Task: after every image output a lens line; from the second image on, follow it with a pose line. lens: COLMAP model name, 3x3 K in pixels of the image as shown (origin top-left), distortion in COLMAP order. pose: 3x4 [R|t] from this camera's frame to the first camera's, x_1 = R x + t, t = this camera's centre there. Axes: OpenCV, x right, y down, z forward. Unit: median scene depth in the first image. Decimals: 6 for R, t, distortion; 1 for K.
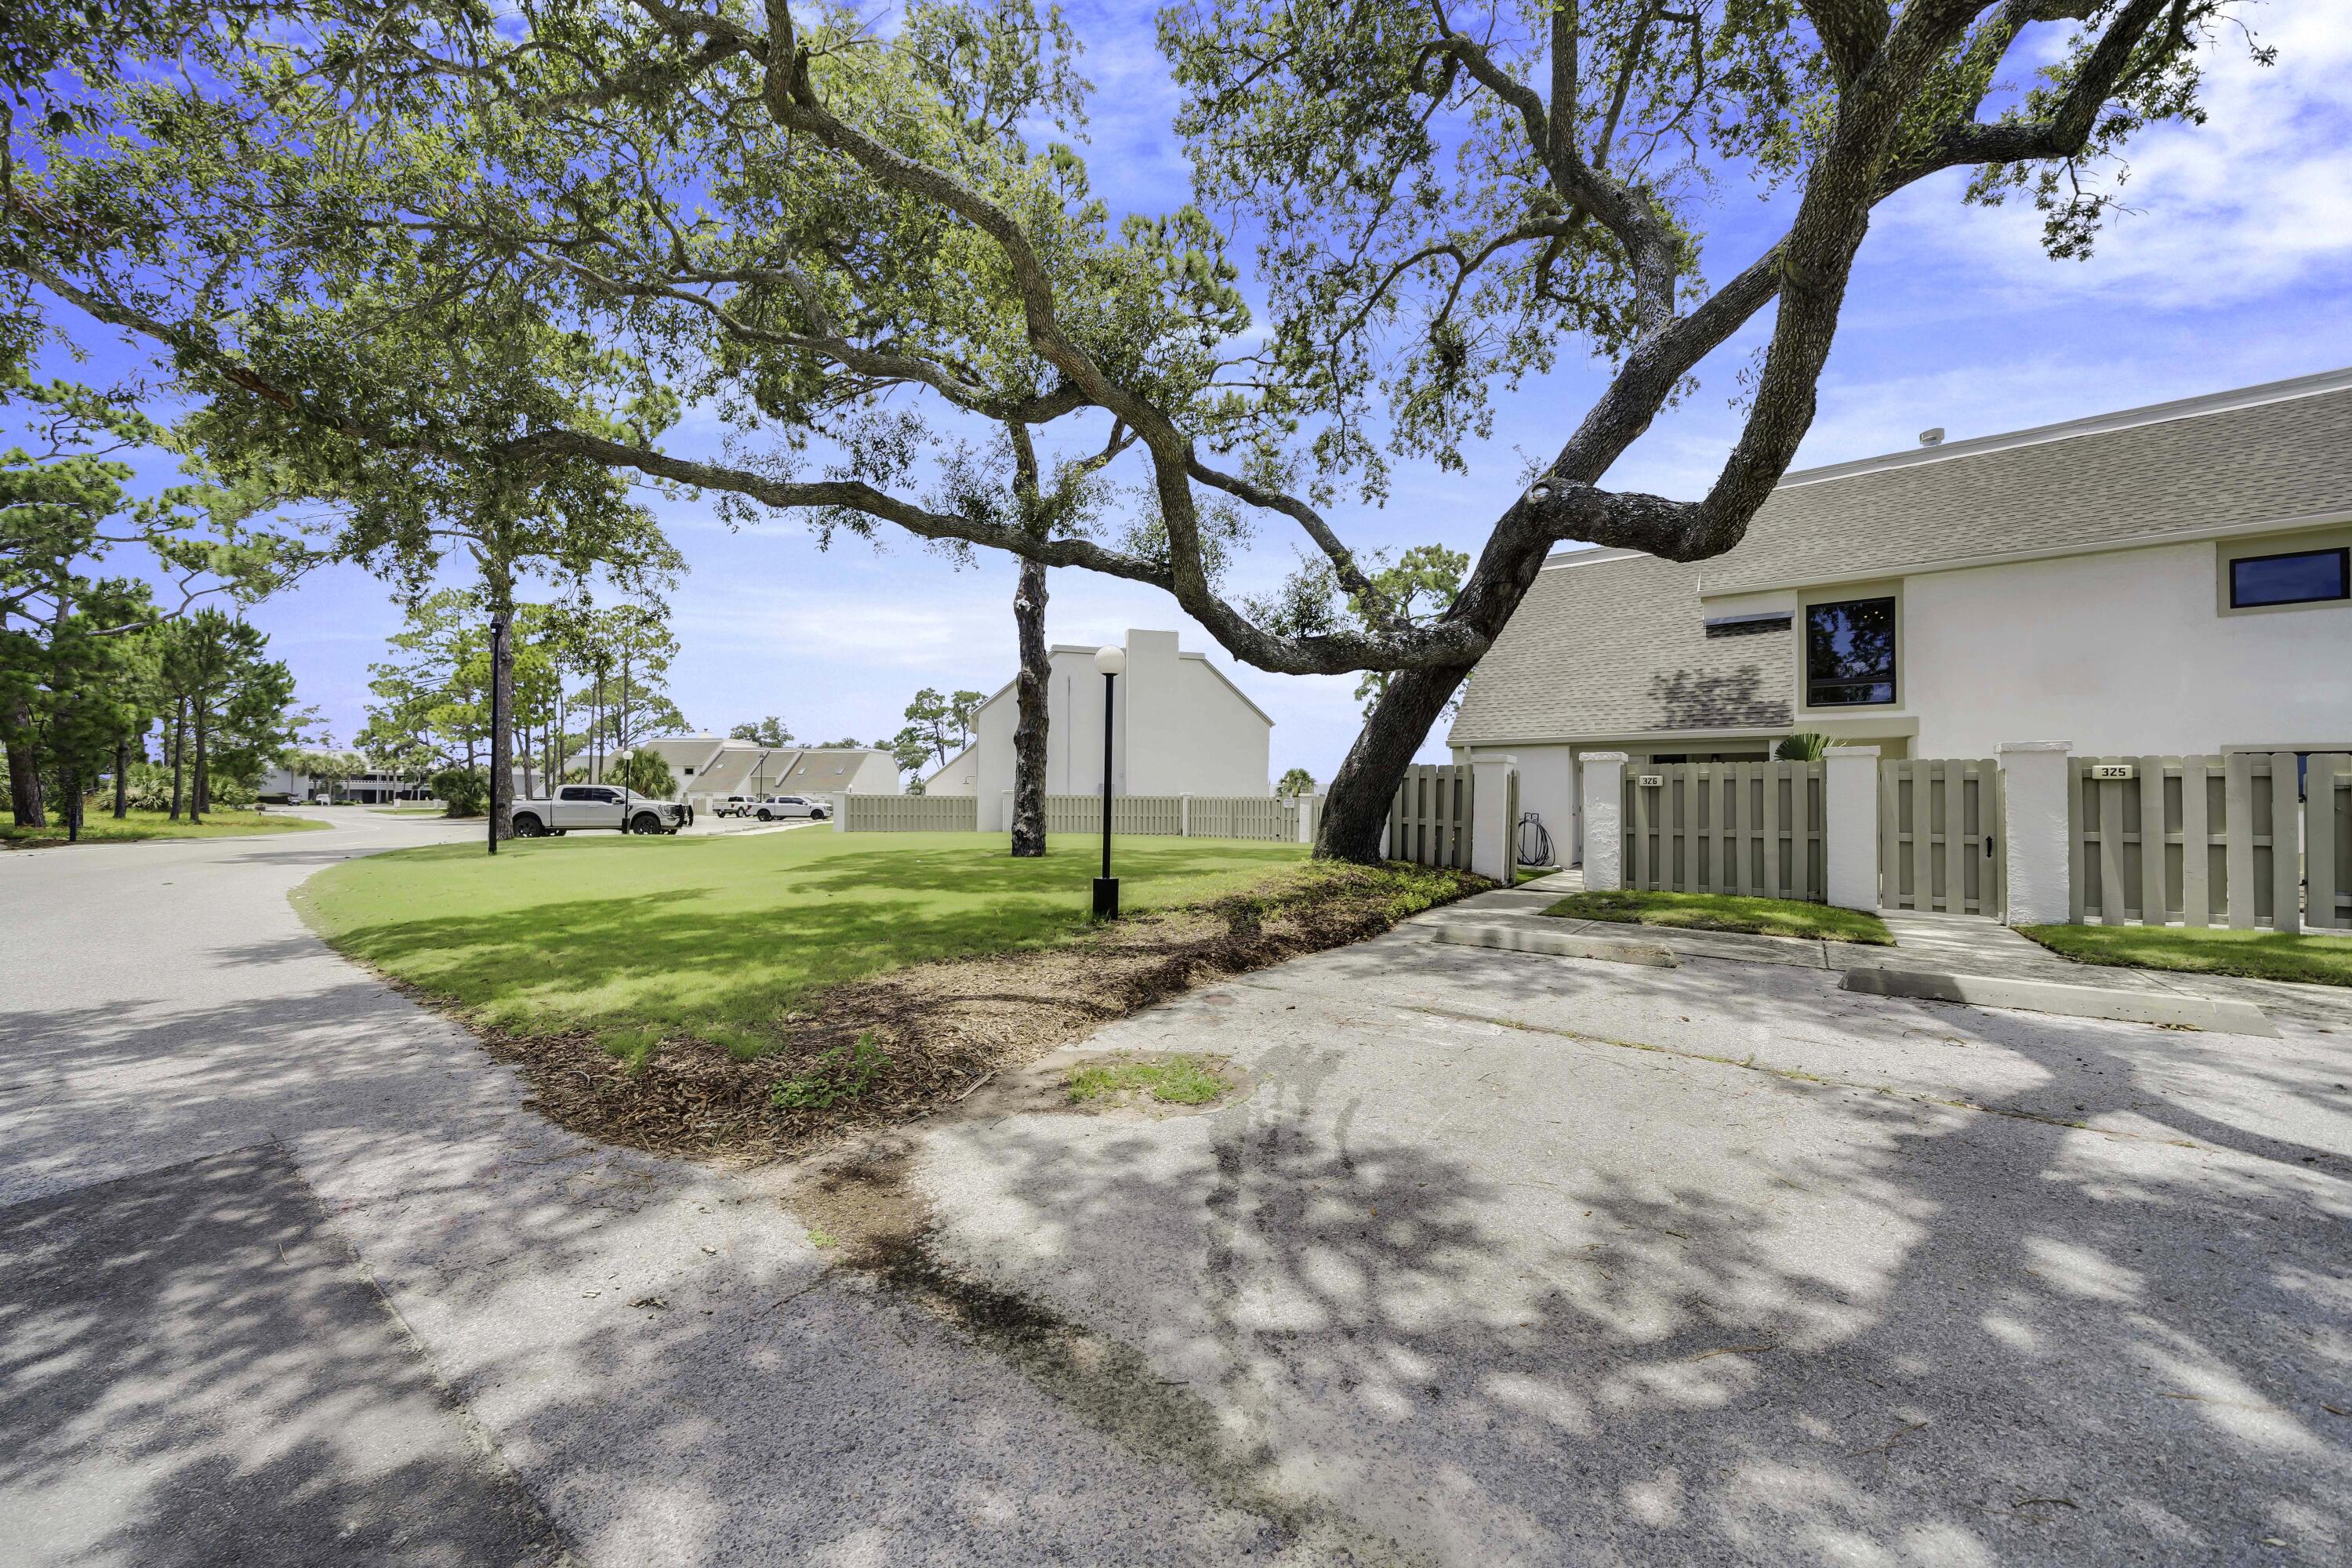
lens RADIAL K [[827.3, 0, 1160.3], [0, 827.3, 780.8], [0, 0, 1]] dist [-0.001379, -0.000319]
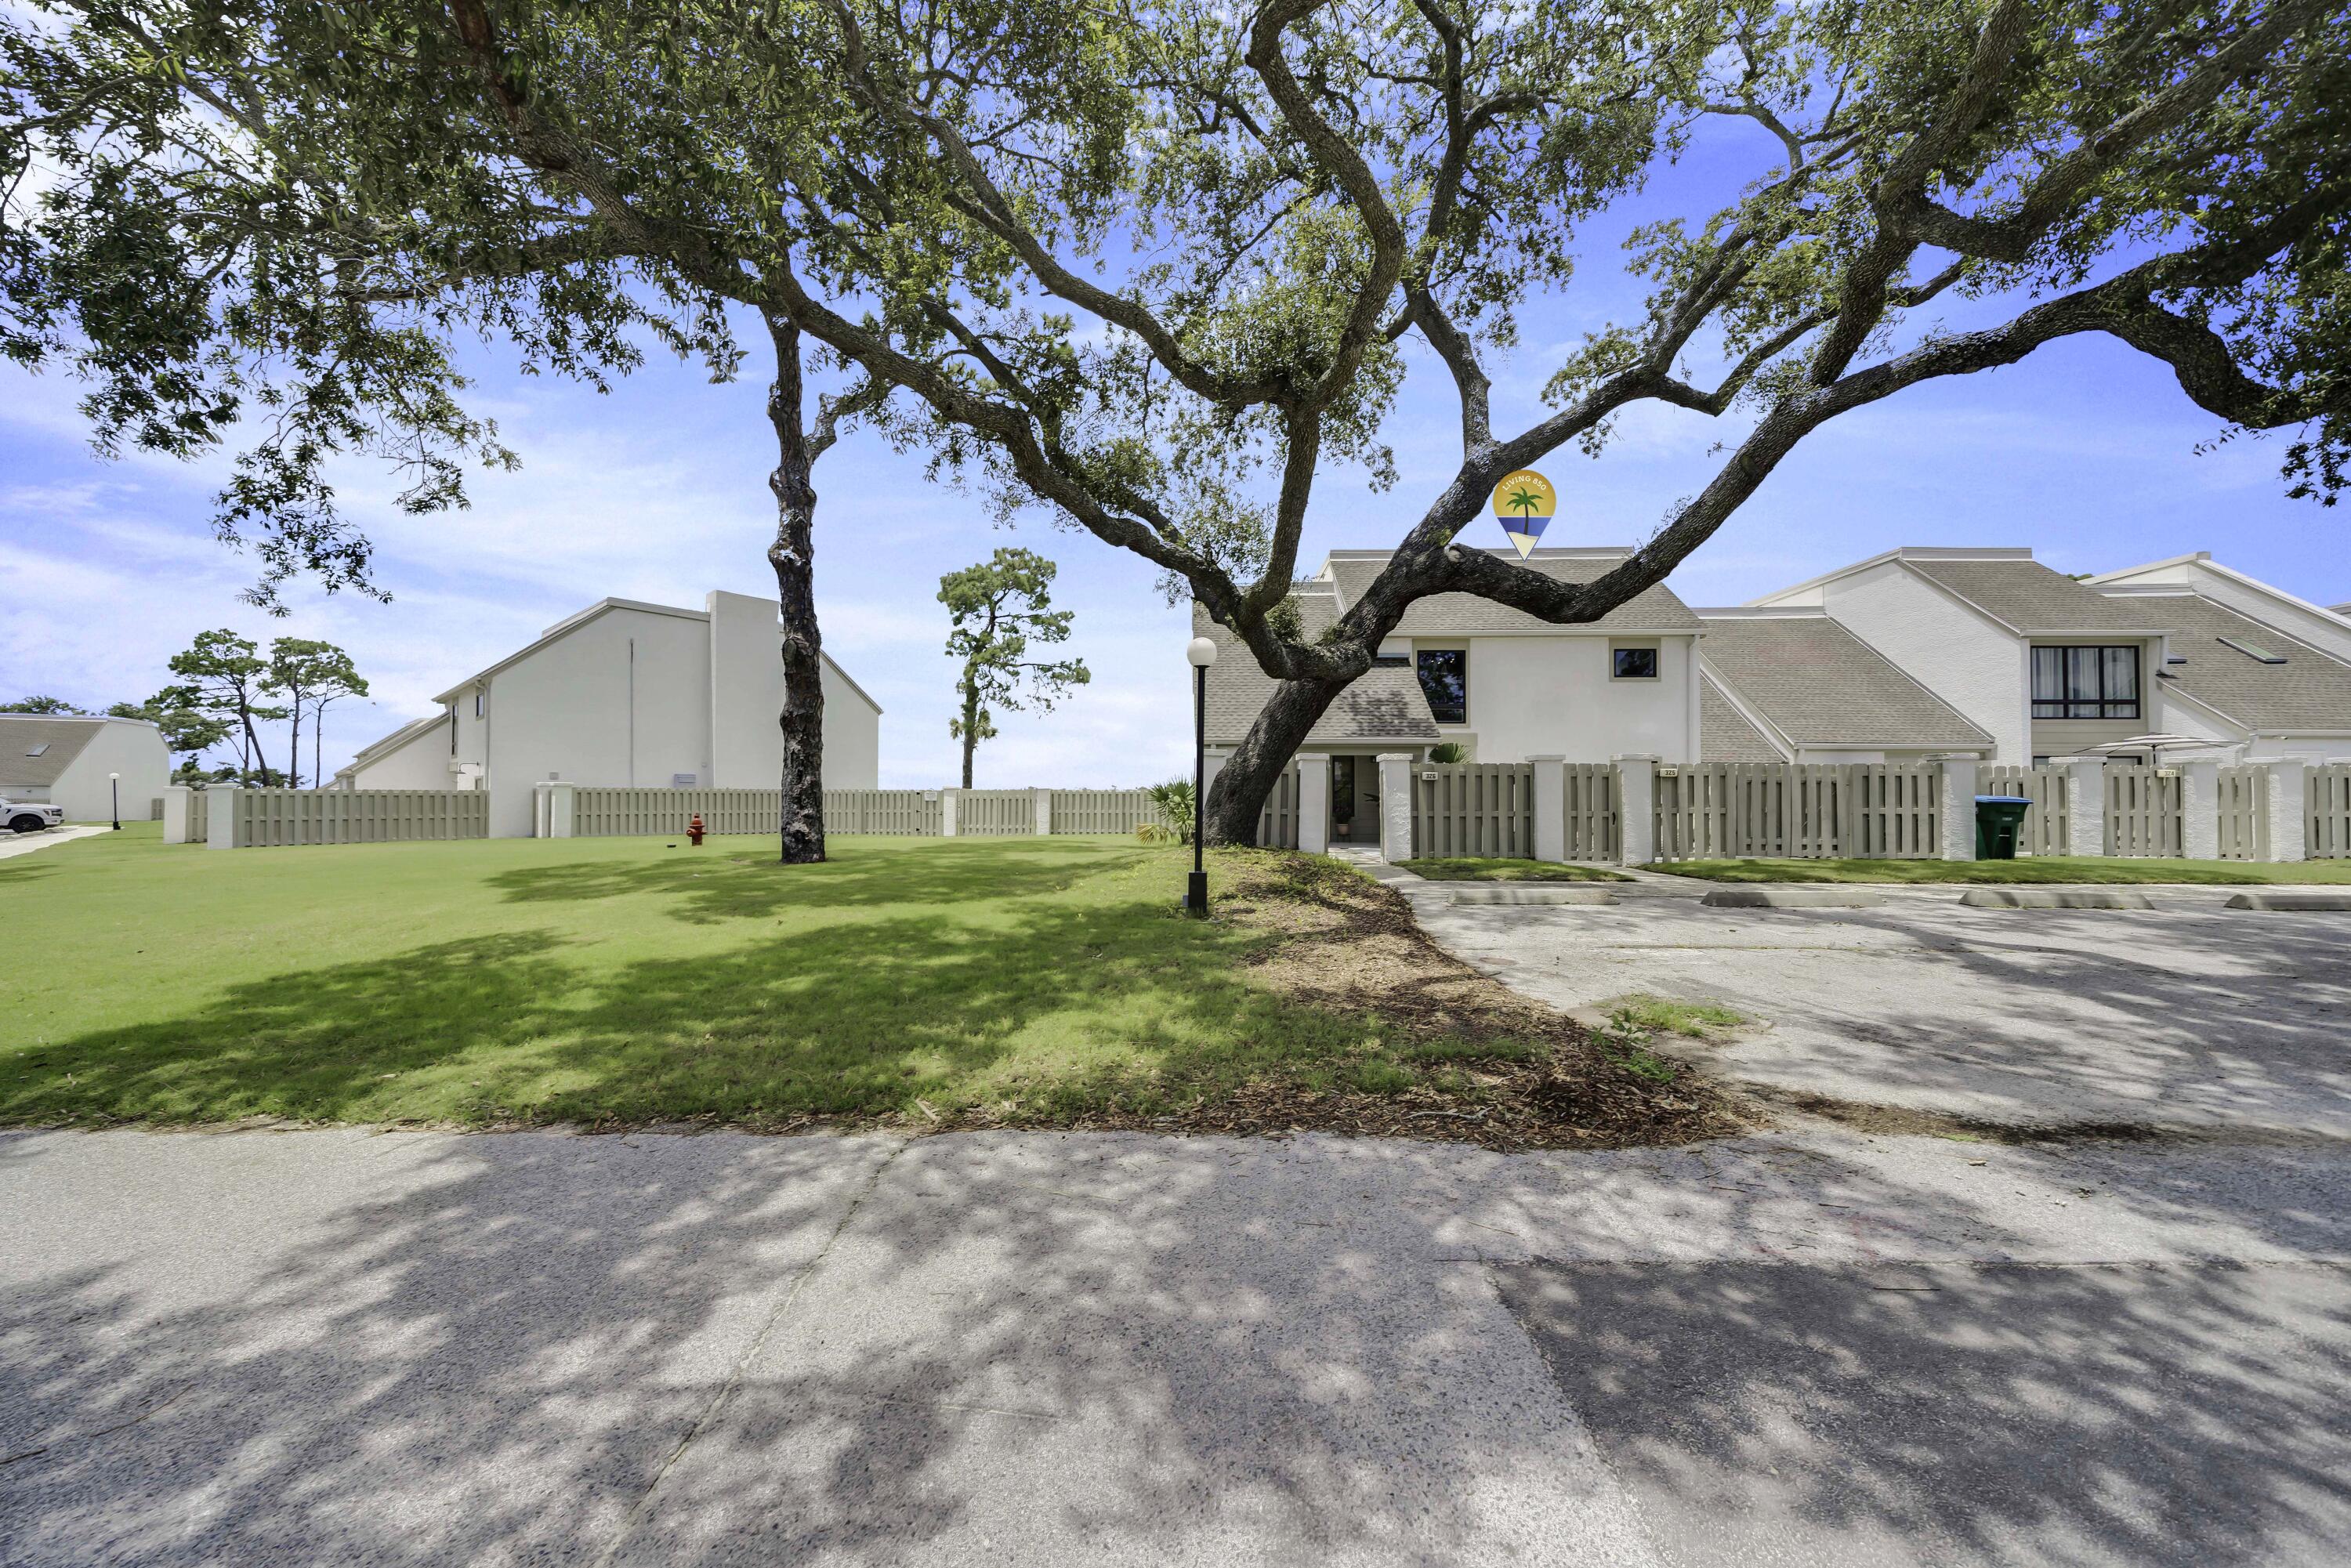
lens RADIAL K [[826.9, 0, 1159.8], [0, 826.9, 780.8], [0, 0, 1]] dist [-0.001379, -0.000319]
pose [[0.809731, 0.000932, 0.586801, -0.471530], [-0.006814, 0.999946, 0.007815, -0.000078], [-0.586762, -0.010327, 0.809694, 0.151485]]
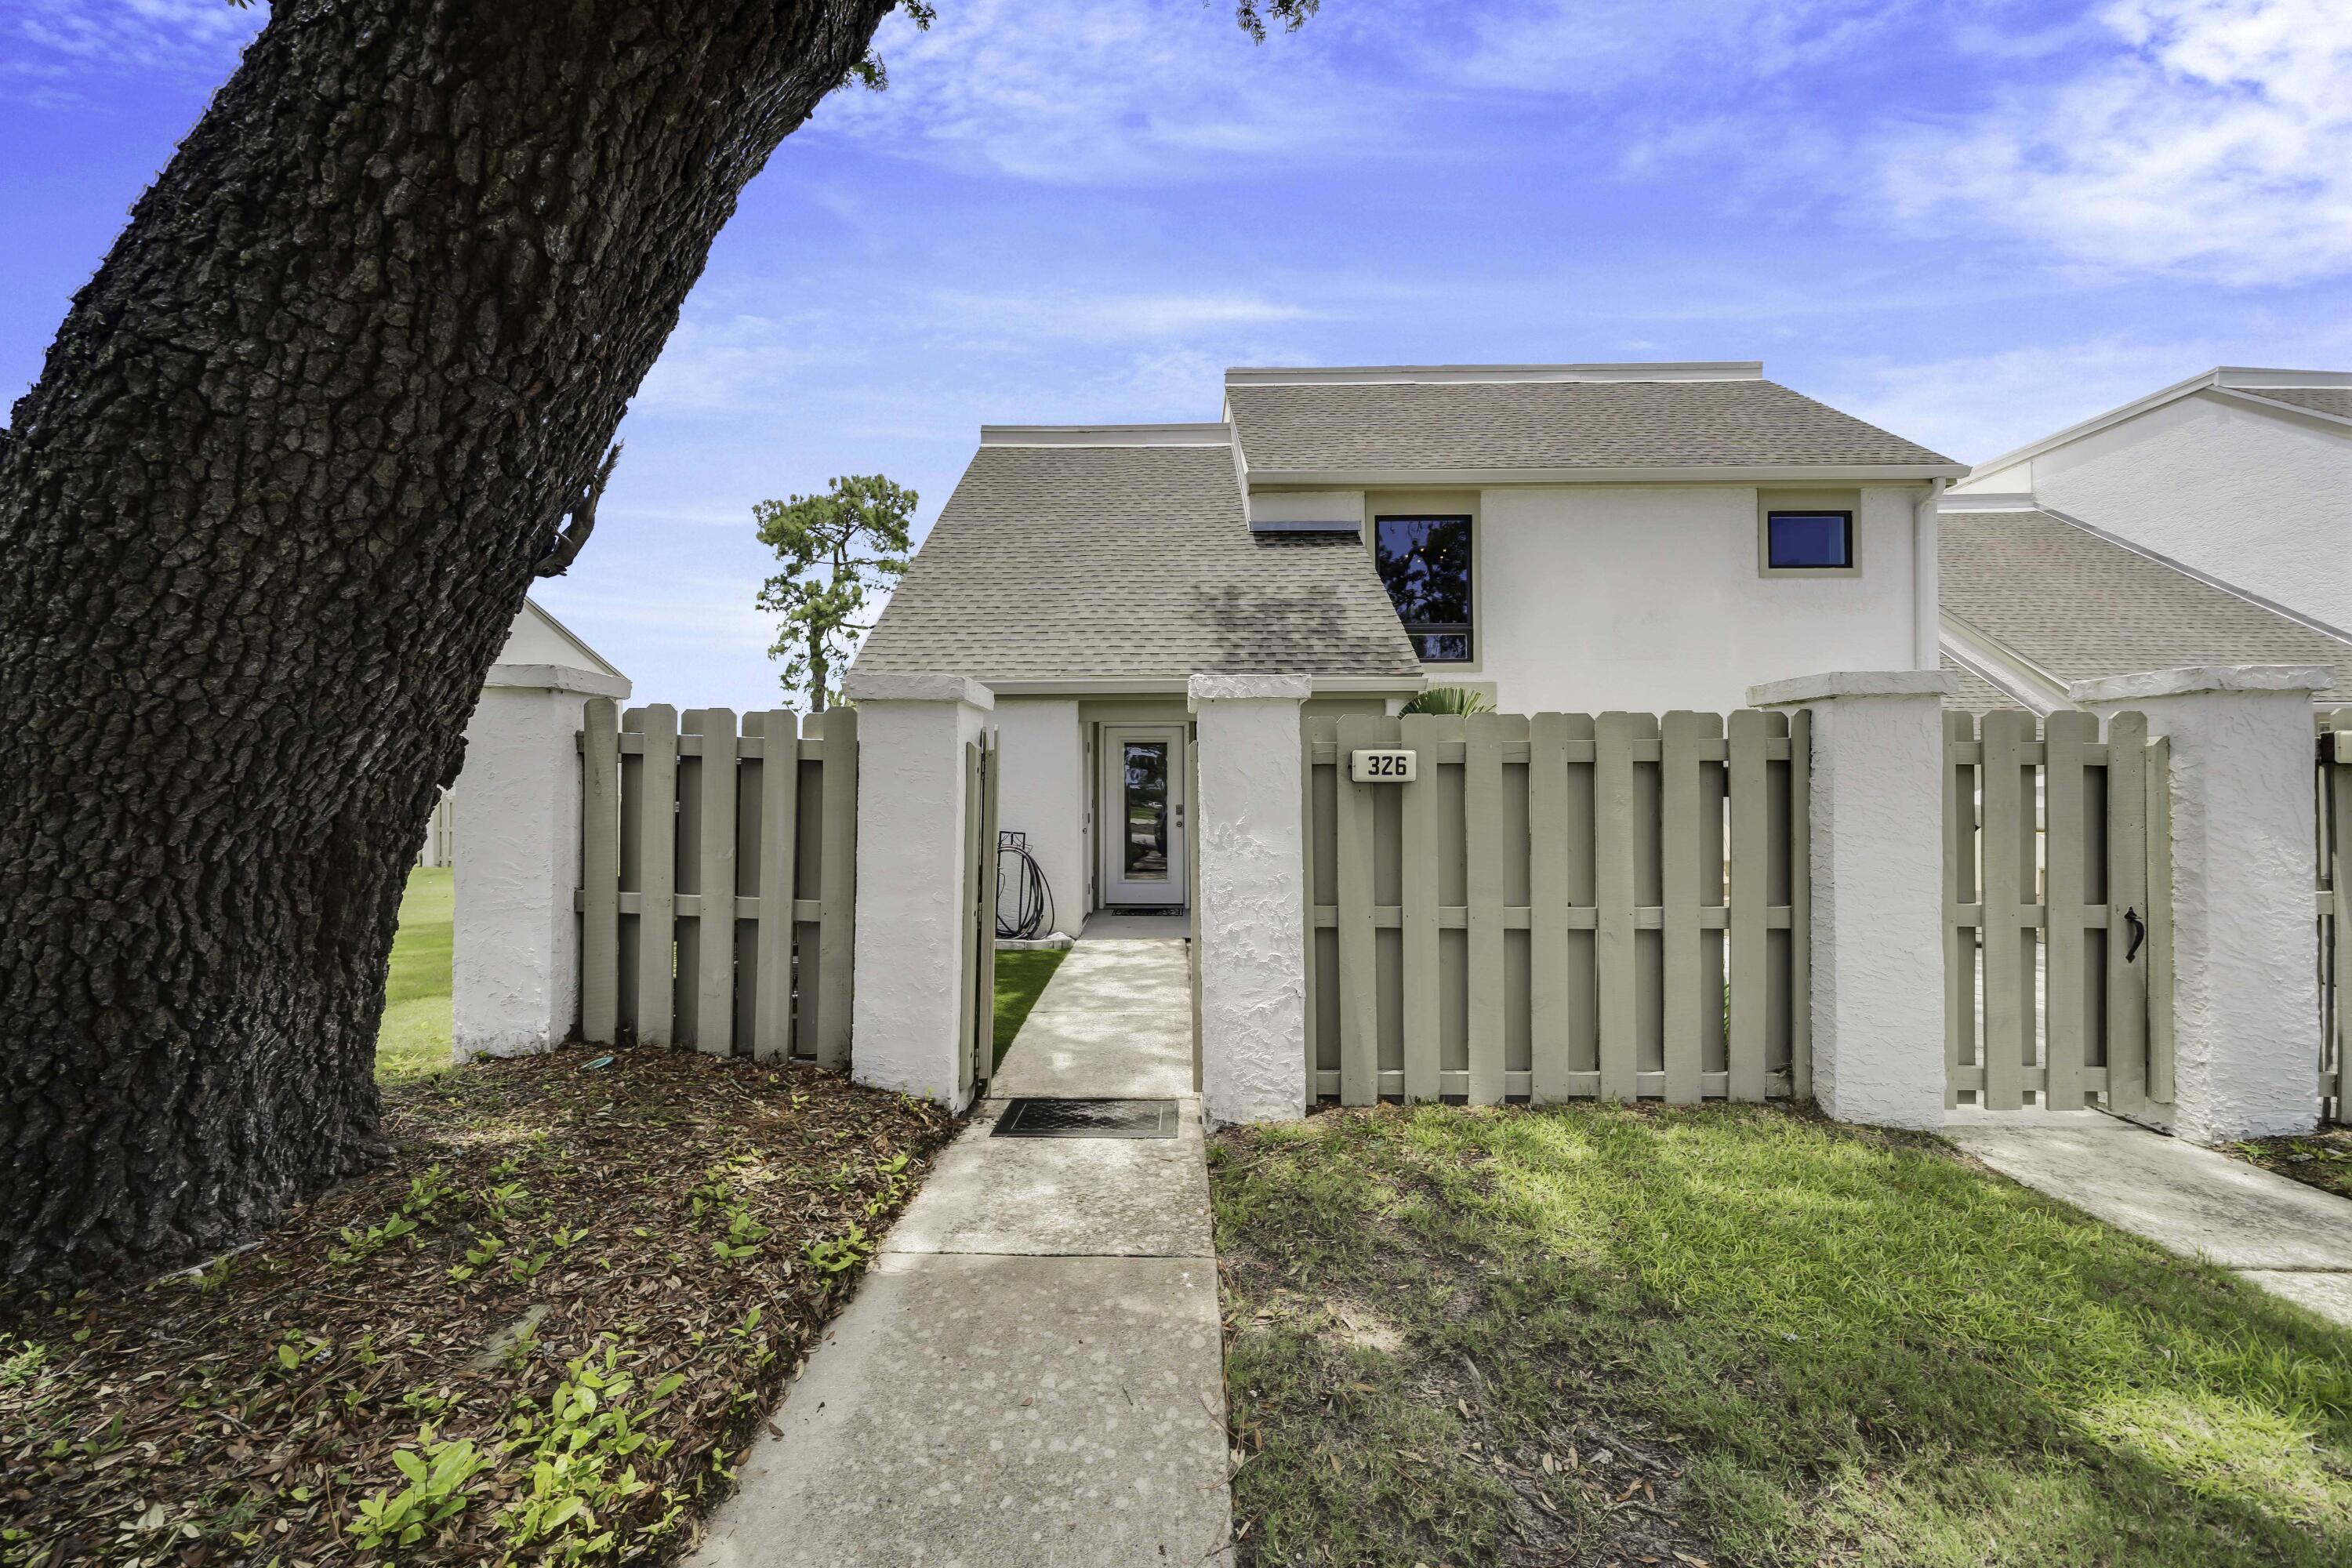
lens RADIAL K [[791.7, 0, 1161.2], [0, 791.7, 785.8], [0, 0, 1]] dist [-0.000279, -0.000054]
pose [[0.800163, -0.009943, 0.599700, 0.289640], [-0.003241, 0.999776, 0.020901, 0.001573], [-0.599774, -0.018668, 0.799952, 0.695357]]
